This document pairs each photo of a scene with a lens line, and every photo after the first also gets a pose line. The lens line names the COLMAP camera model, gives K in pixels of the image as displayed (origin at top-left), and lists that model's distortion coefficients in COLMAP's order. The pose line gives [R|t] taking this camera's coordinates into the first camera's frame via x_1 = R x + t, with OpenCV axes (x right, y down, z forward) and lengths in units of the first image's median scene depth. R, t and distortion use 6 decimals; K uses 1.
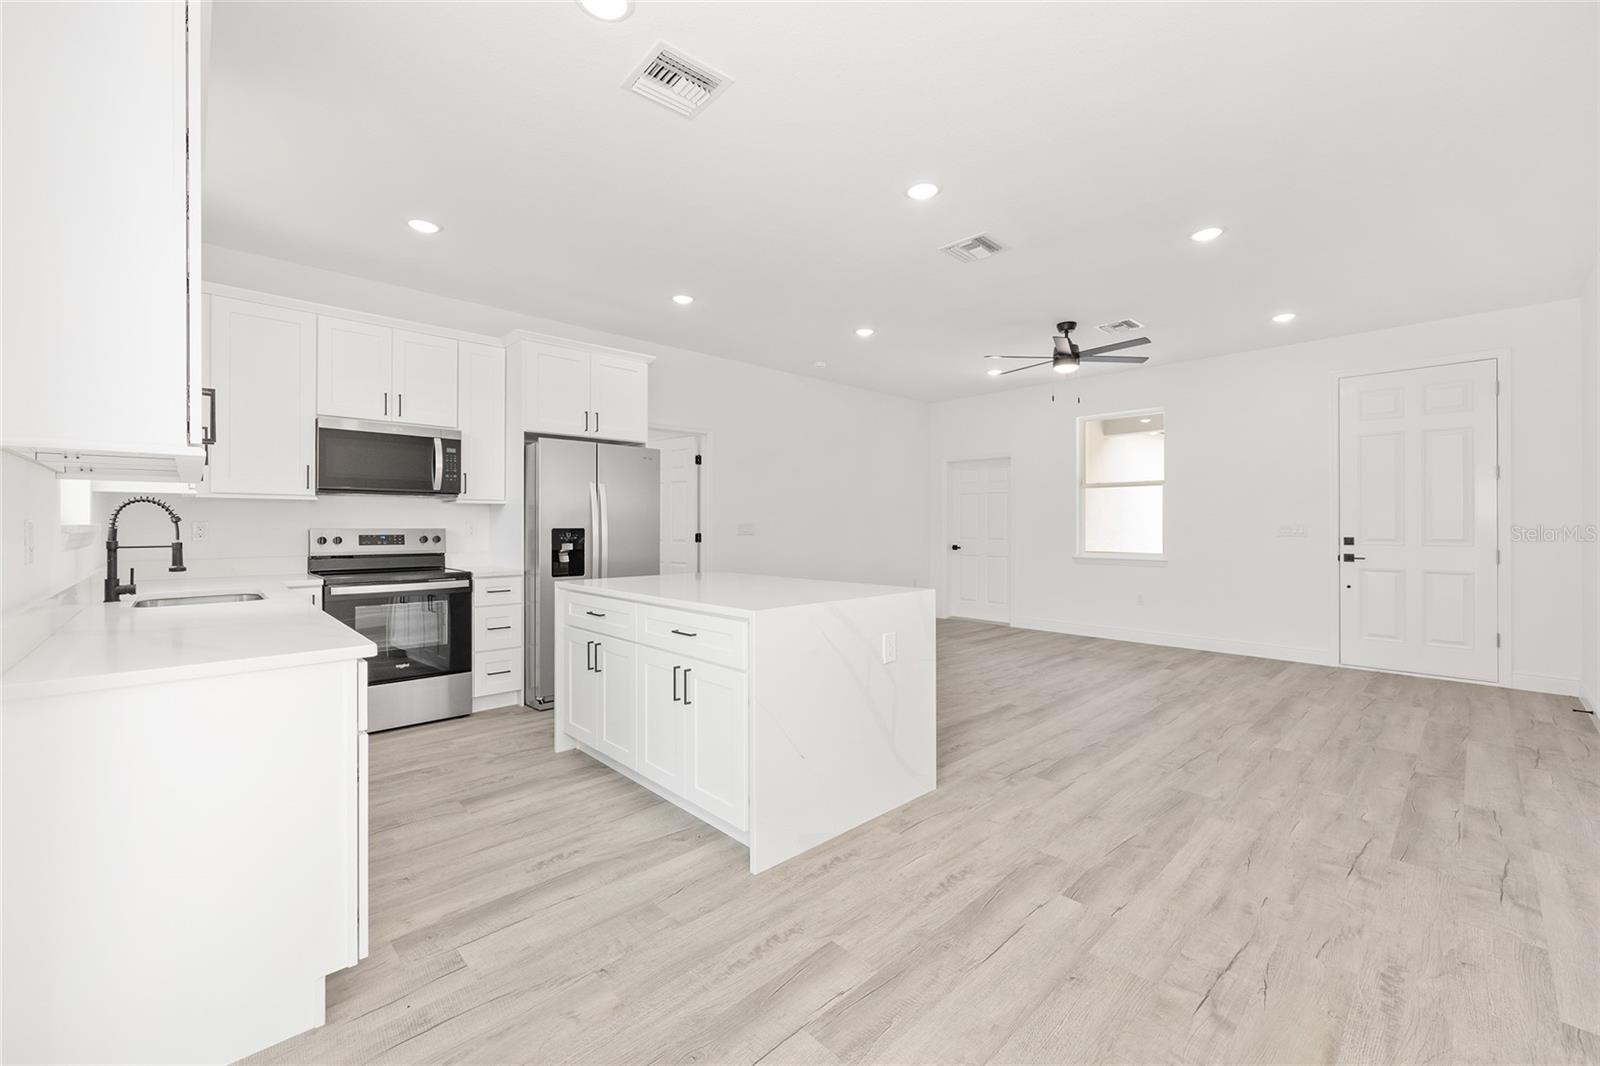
lens RADIAL K [[646.2, 0, 796.2], [0, 646.2, 524.2], [0, 0, 1]] dist [-0.000634, 0.000296]
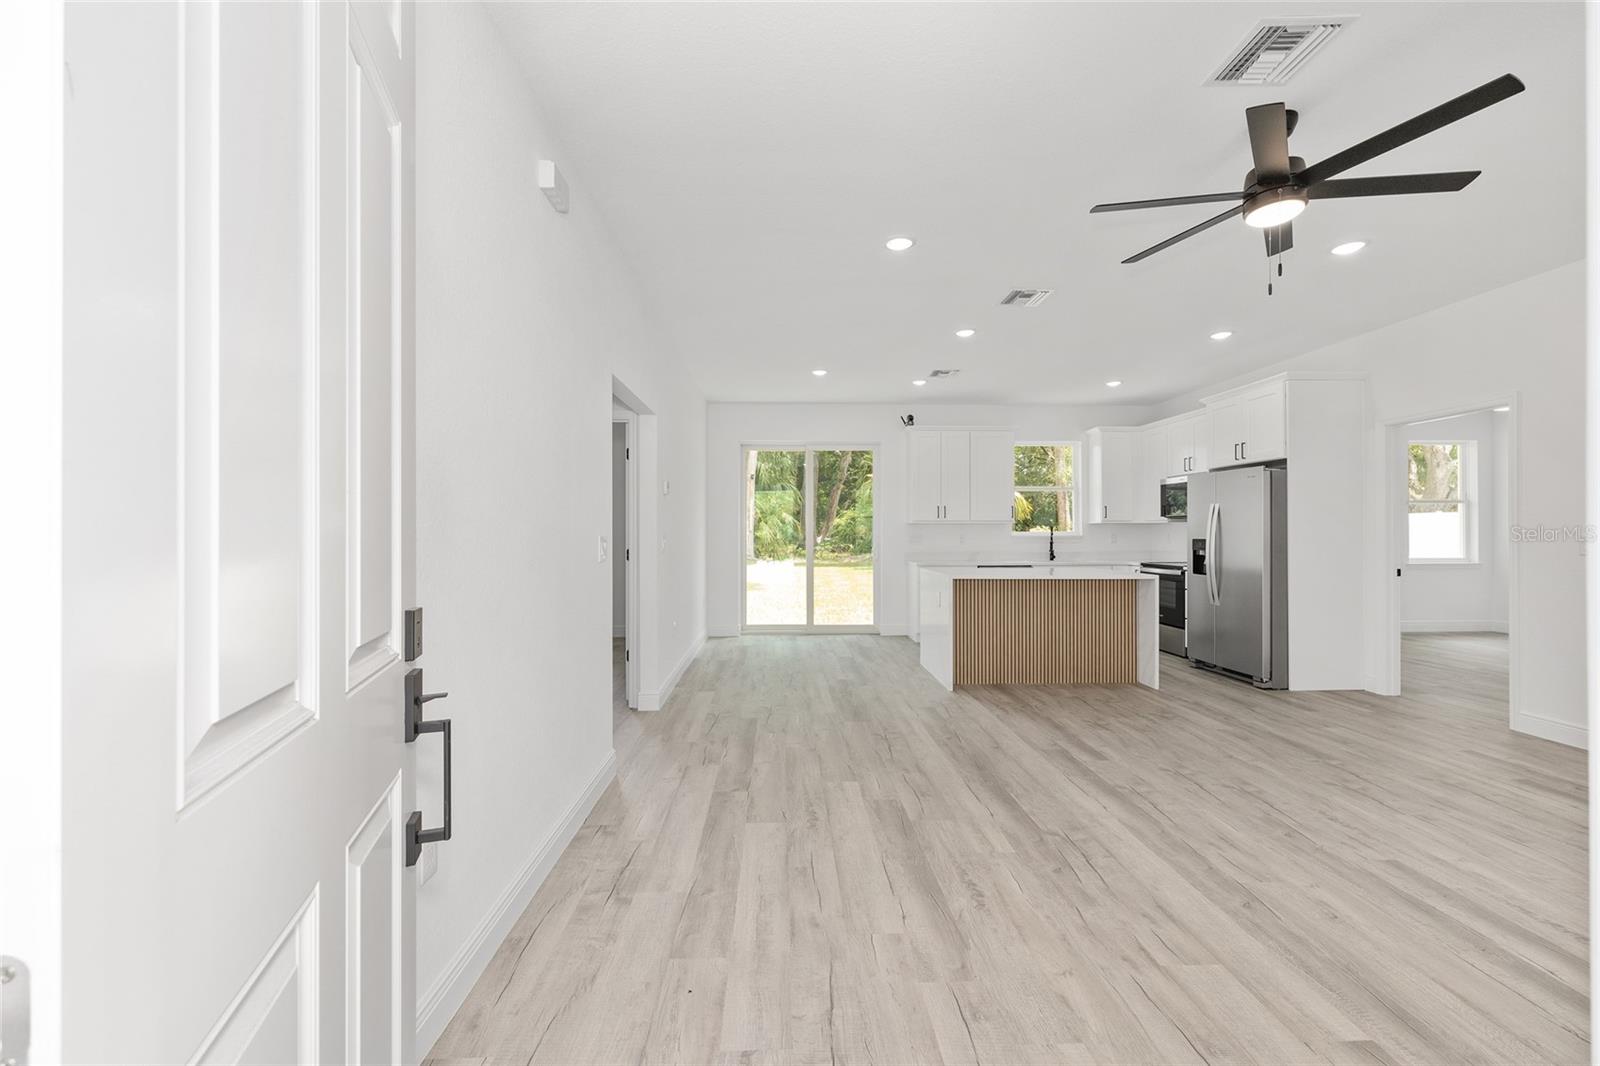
lens RADIAL K [[638.6, 0, 802.5], [0, 638.6, 531.0], [0, 0, 1]] dist [0.003358, 0.000771]
pose [[-0.660301, -0.000272, -0.751001, 1.293303], [0.004064, 0.999984, -0.003936, -0.009342], [0.750990, -0.005651, -0.660290, 1.351451]]
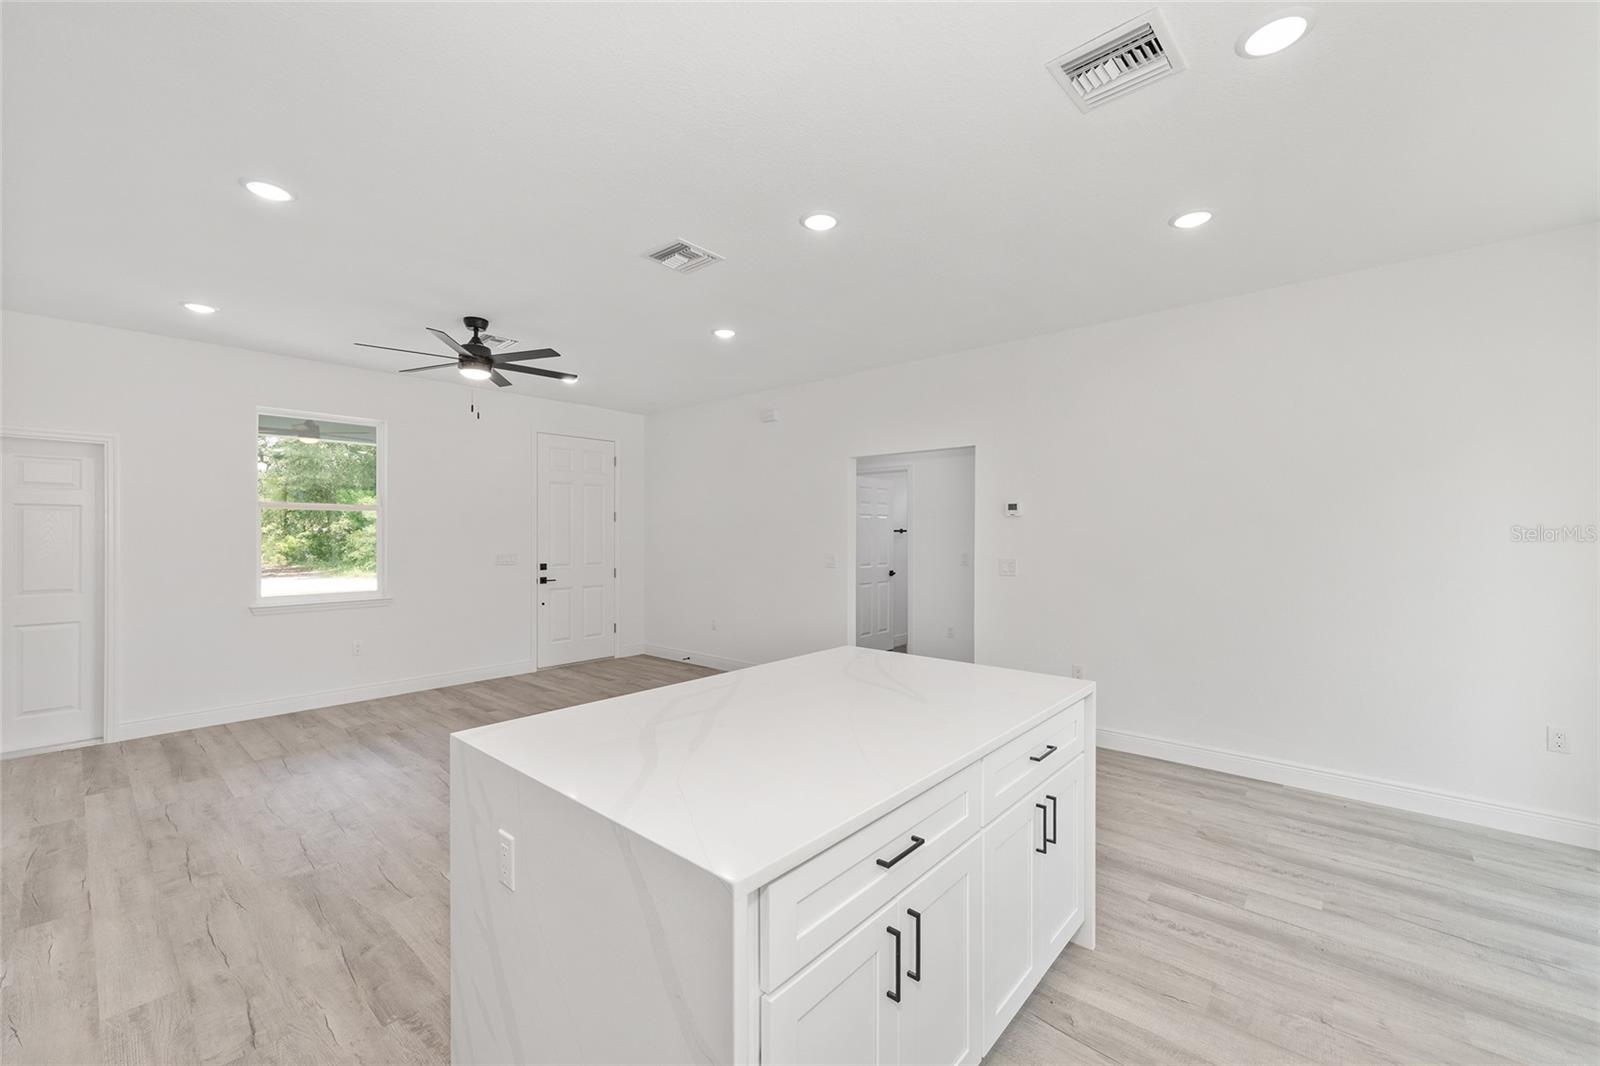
lens RADIAL K [[641.1, 0, 799.9], [0, 641.1, 534.8], [0, 0, 1]] dist [-0.001057, 0.000130]
pose [[-0.097349, -0.002338, 0.995248, -0.555537], [-0.001600, 0.999996, 0.002193, -0.052044], [-0.995249, -0.001379, -0.097352, 0.860761]]
